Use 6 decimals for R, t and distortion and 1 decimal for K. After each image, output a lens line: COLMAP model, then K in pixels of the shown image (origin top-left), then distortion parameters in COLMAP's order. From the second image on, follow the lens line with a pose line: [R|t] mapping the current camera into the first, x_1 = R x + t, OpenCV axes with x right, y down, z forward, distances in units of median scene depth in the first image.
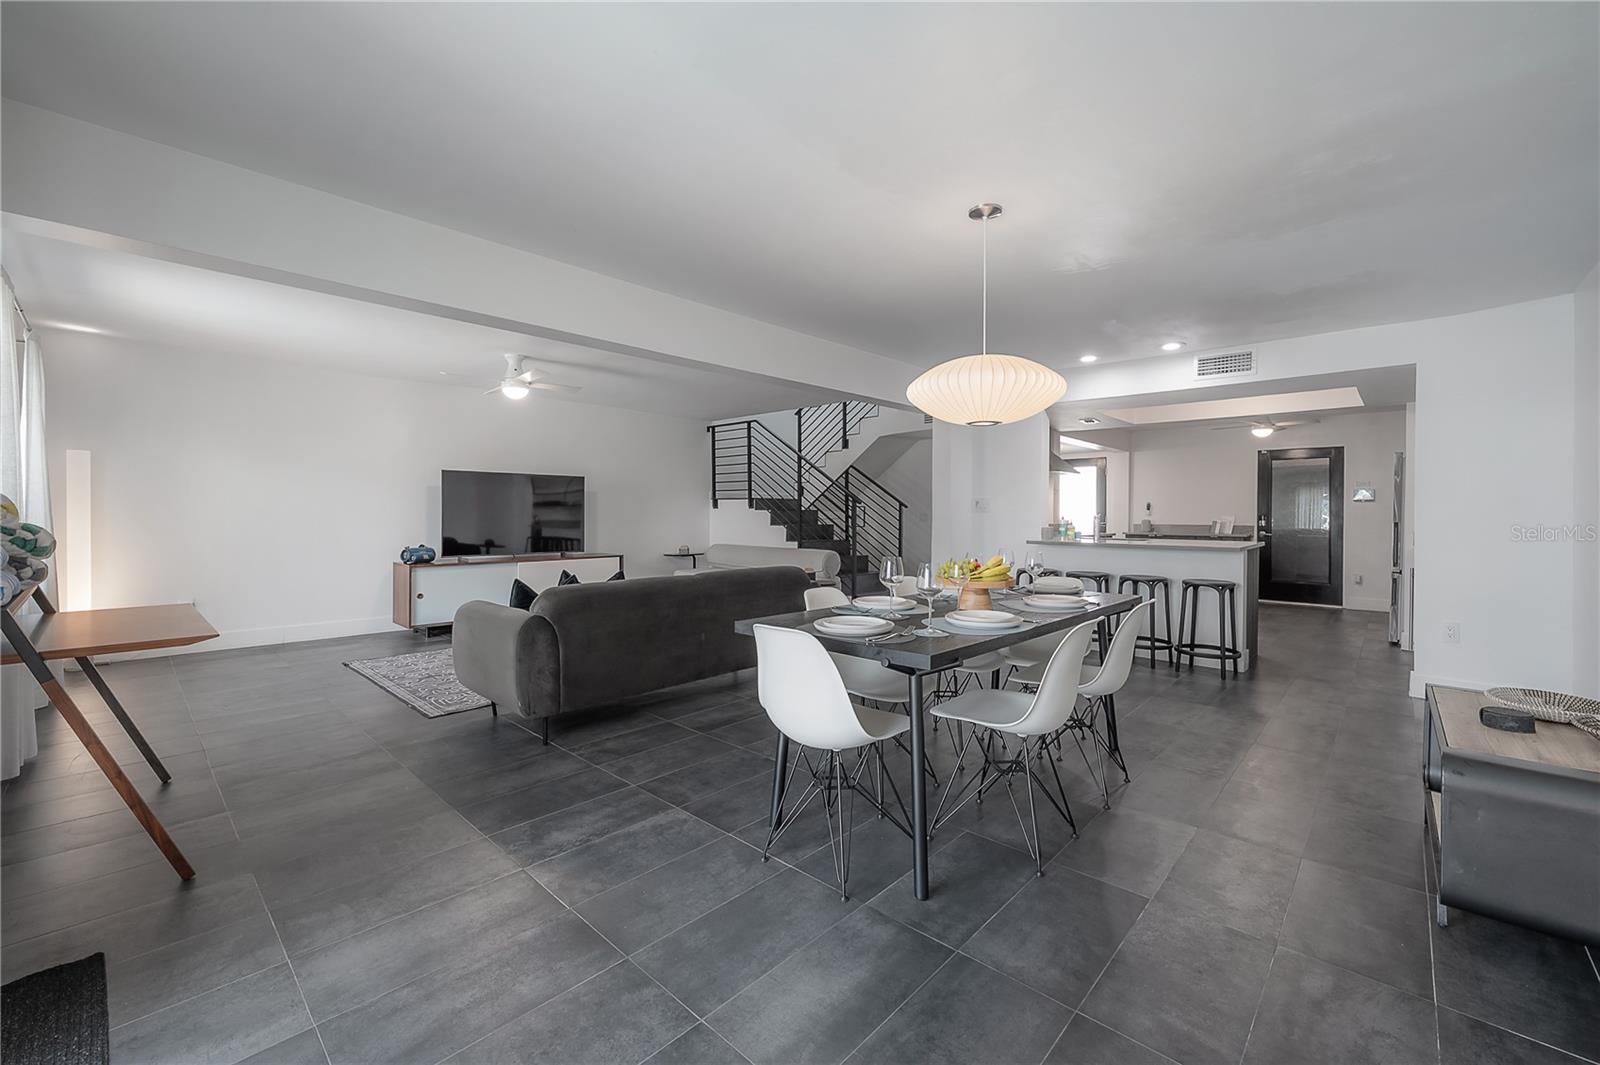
lens RADIAL K [[660.5, 0, 778.9], [0, 660.5, 513.1], [0, 0, 1]] dist [-0.002384, -0.000136]
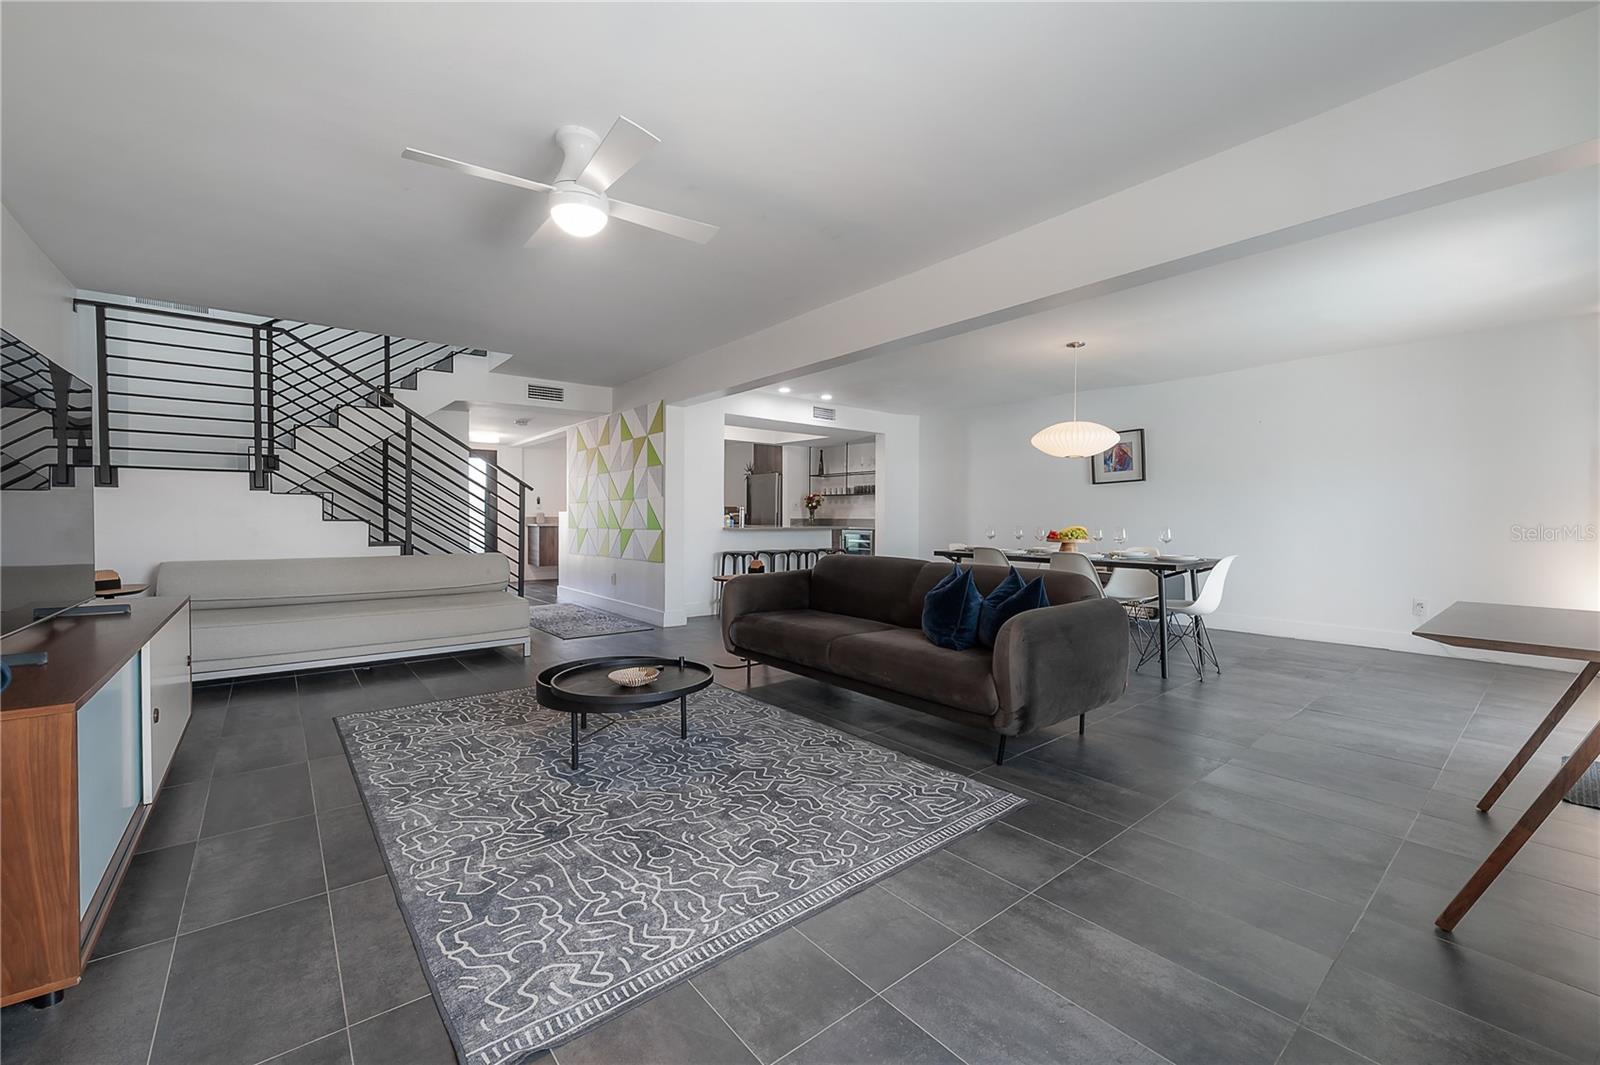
lens RADIAL K [[658.2, 0, 810.7], [0, 658.2, 521.7], [0, 0, 1]] dist [-0.006026, -0.000688]
pose [[0.090958, -0.012153, 0.995781, -0.527375], [-0.000626, 0.999925, 0.012261, 0.010992], [-0.995855, -0.001739, 0.090944, 0.511379]]
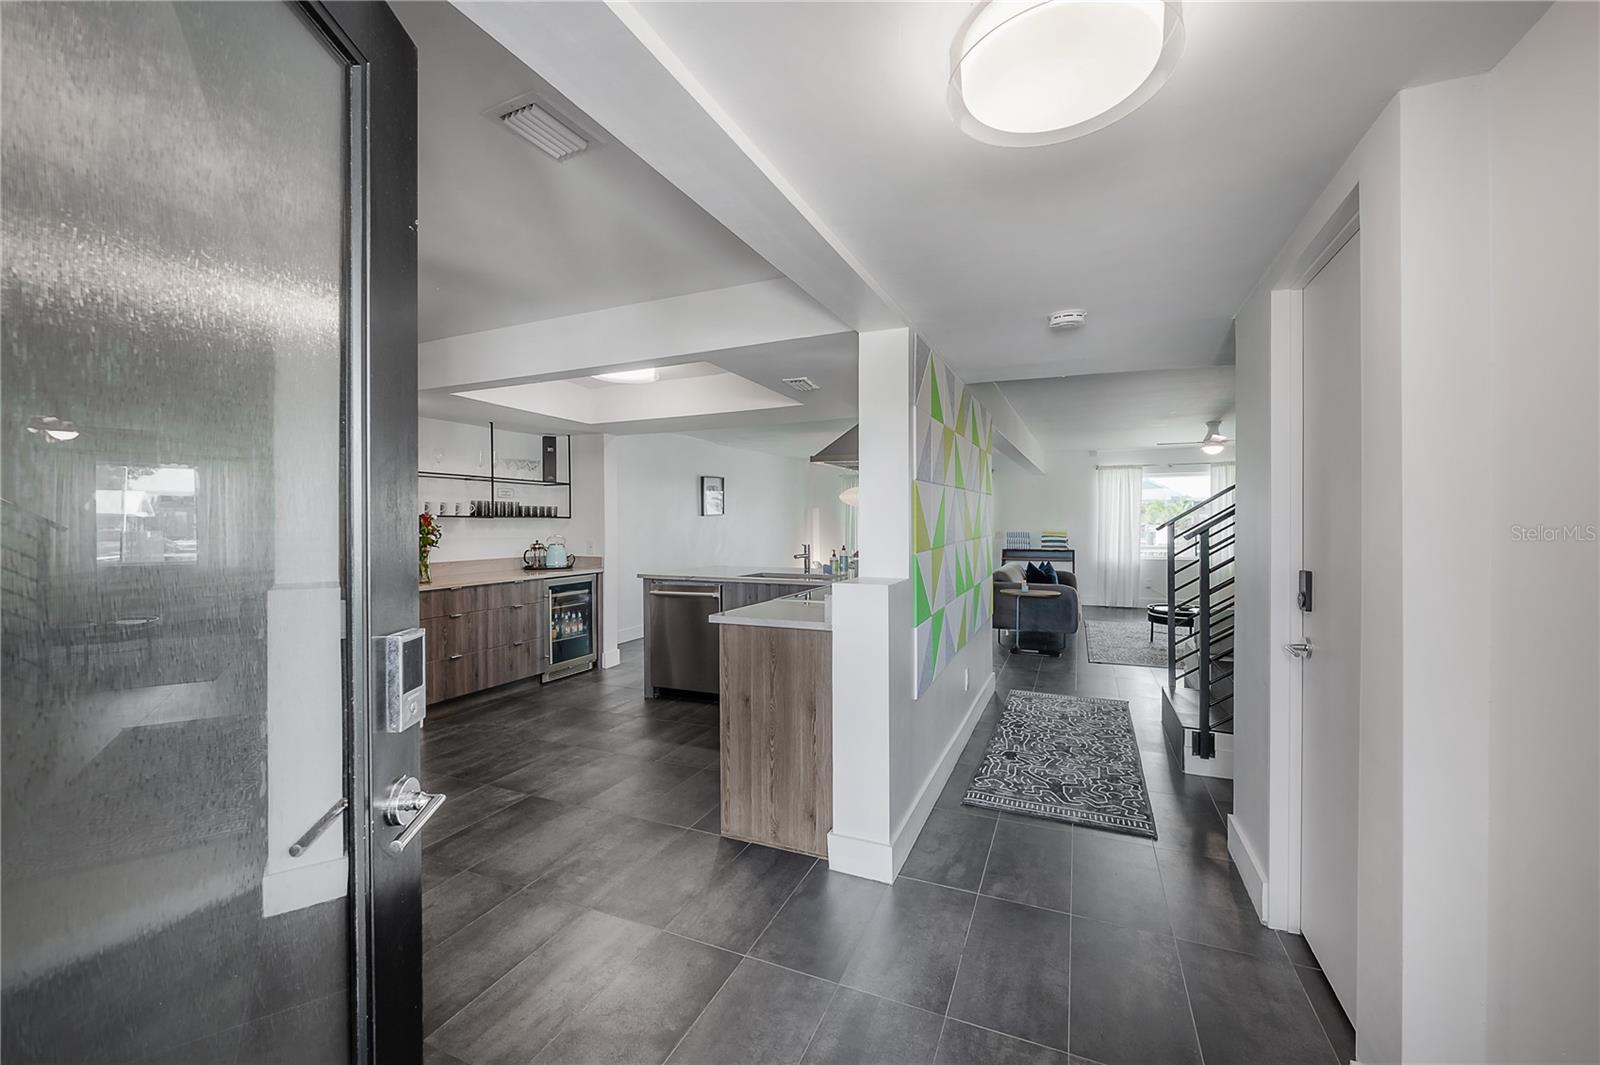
lens RADIAL K [[628.4, 0, 802.2], [0, 628.4, 521.4], [0, 0, 1]] dist [-0.003910, 0.000203]
pose [[-0.934351, -0.003935, -0.356332, 0.547187], [-0.005159, 0.999984, 0.002485, -0.020403], [0.356316, 0.004160, -0.934356, 1.216116]]
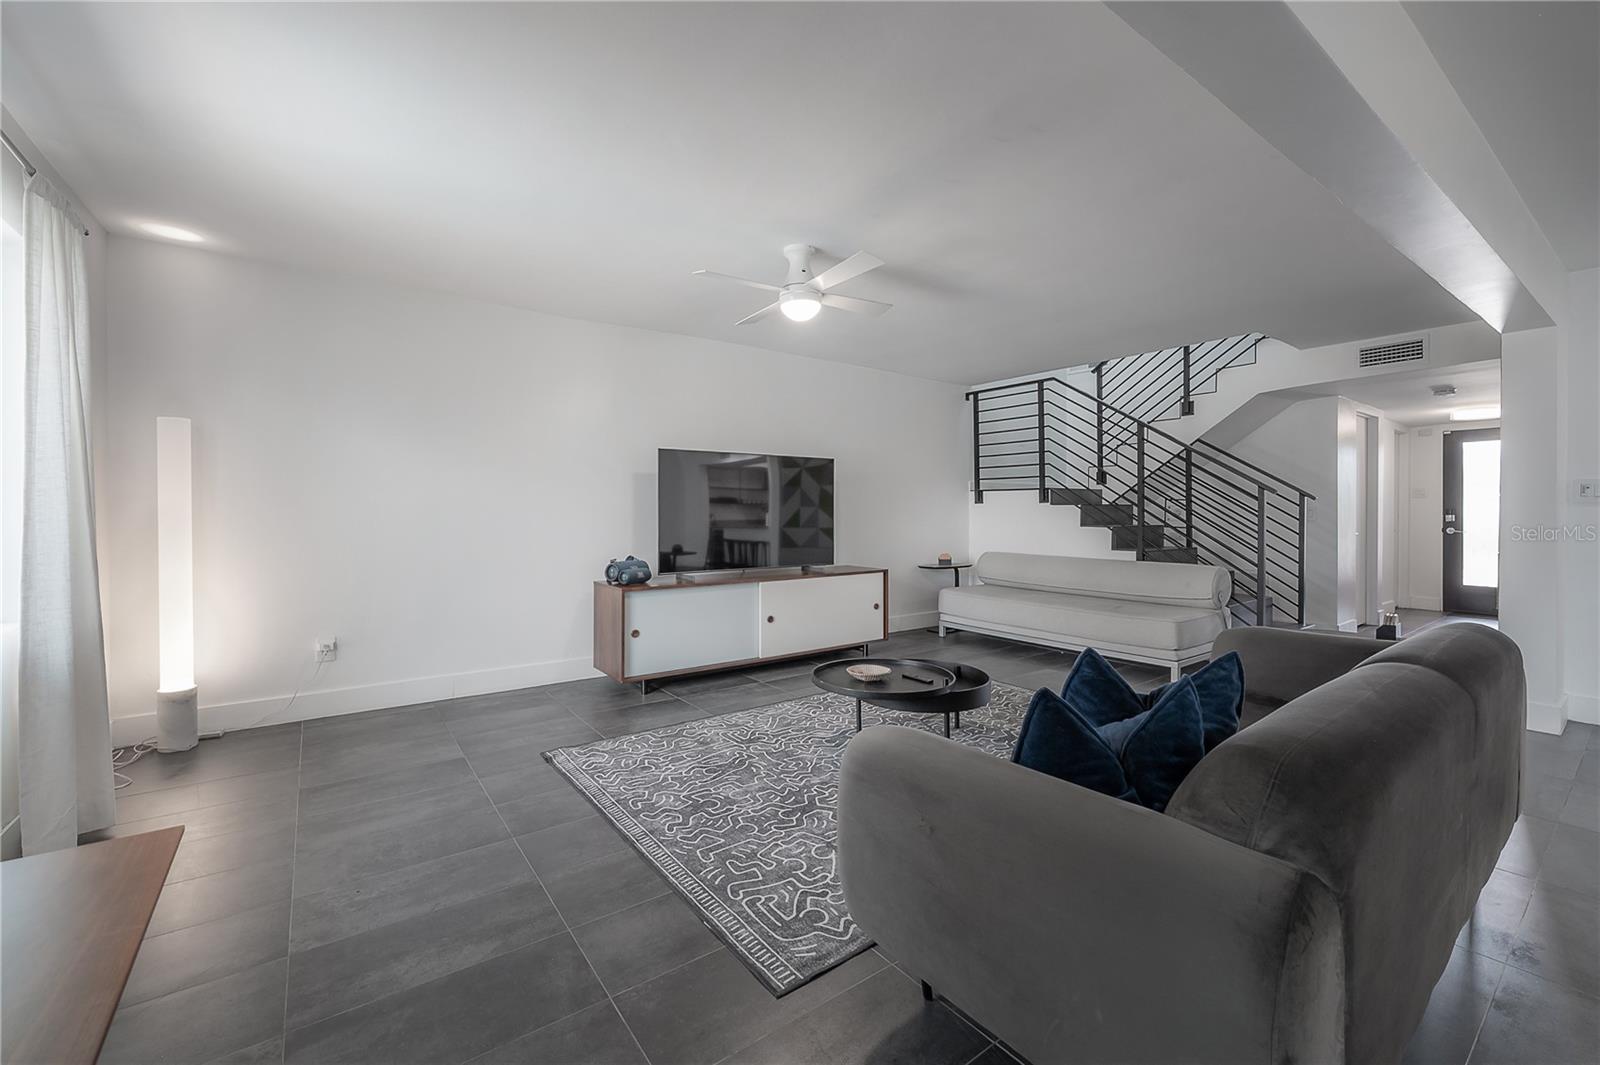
lens RADIAL K [[659.4, 0, 788.4], [0, 659.4, 507.5], [0, 0, 1]] dist [0.001394, 0.000389]
pose [[0.986284, -0.005269, -0.164976, -0.196602], [0.004474, 0.999977, -0.005194, 0.000392], [0.164999, 0.004385, 0.986284, 0.255342]]
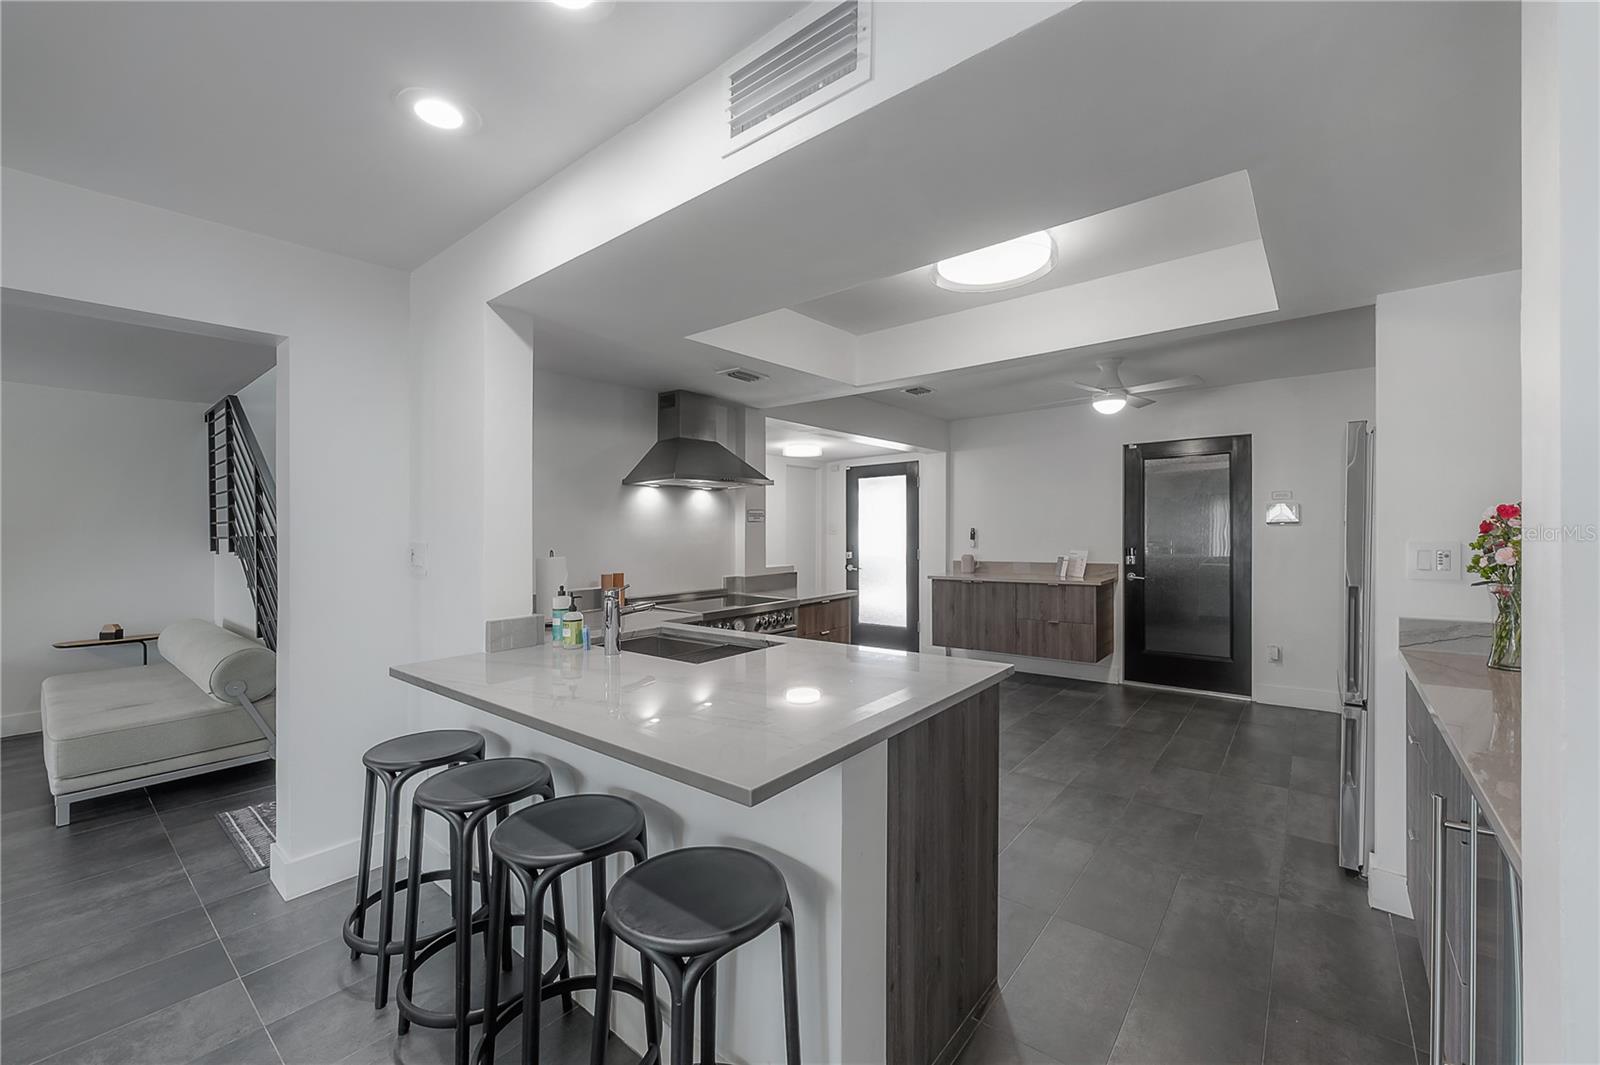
lens RADIAL K [[644.3, 0, 796.2], [0, 644.3, 530.1], [0, 0, 1]] dist [-0.003805, -0.000296]
pose [[0.997107, -0.018668, 0.073685, 0.388860], [0.018753, 0.999824, -0.000454, -0.019381], [-0.073663, 0.001834, 0.997281, 0.433591]]
